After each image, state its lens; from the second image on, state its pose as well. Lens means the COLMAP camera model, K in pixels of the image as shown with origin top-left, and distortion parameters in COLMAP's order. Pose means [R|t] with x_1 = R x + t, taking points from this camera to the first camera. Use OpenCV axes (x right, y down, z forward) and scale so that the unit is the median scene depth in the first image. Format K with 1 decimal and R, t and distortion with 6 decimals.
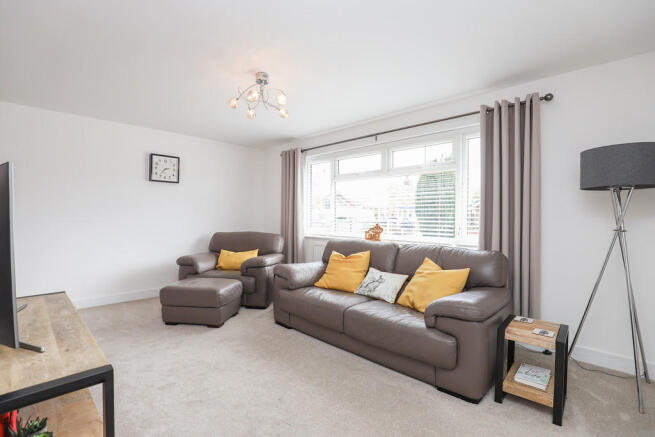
lens RADIAL K [[301.3, 0, 325.4], [0, 301.3, 216.5], [0, 0, 1]] dist [0.002018, 0.000387]
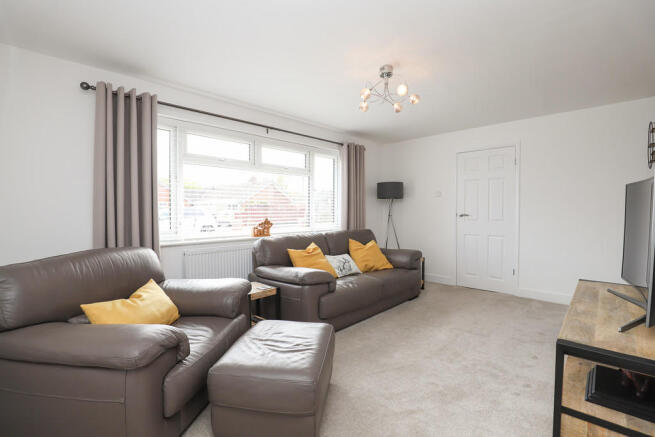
lens RADIAL K [[301.3, 0, 325.6], [0, 301.3, 218.4], [0, 0, 1]] dist [0.002018, 0.000387]
pose [[0.031398, -0.034379, 0.998916, -0.813130], [0.005463, 0.999399, 0.034224, -0.009341], [-0.999492, 0.004383, 0.031567, 0.785966]]
